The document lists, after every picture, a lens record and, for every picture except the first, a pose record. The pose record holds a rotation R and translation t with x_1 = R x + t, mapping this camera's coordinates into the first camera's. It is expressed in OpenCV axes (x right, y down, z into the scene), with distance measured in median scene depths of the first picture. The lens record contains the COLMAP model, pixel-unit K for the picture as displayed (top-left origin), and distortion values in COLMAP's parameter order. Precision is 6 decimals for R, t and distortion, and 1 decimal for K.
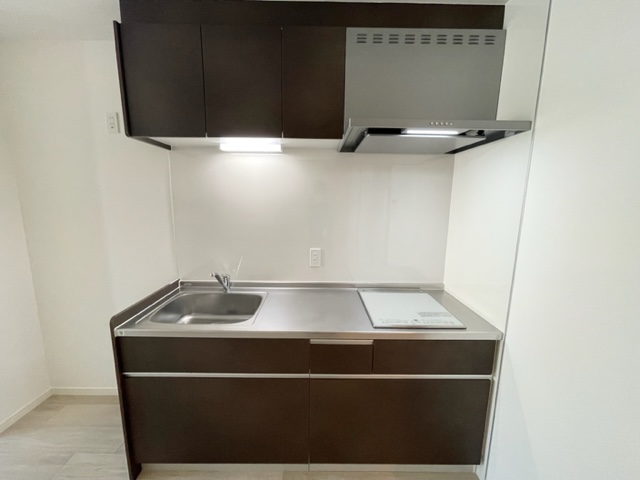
lens RADIAL K [[259.0, 0, 317.6], [0, 259.0, 239.5], [0, 0, 1]] dist [-0.002362, 0.000332]
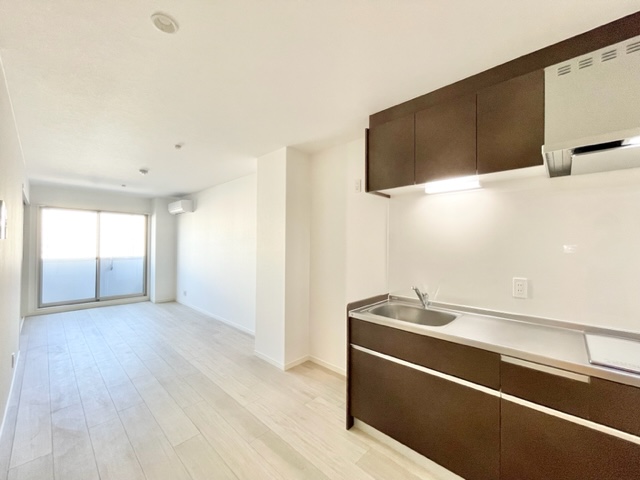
lens RADIAL K [[259.0, 0, 320.4], [0, 259.0, 240.5], [0, 0, 1]] dist [-0.002362, 0.000332]
pose [[0.728167, -0.014703, -0.685242, 0.130164], [-0.110883, 0.984073, -0.138944, 0.131942], [0.676371, 0.177156, 0.714939, -0.248206]]
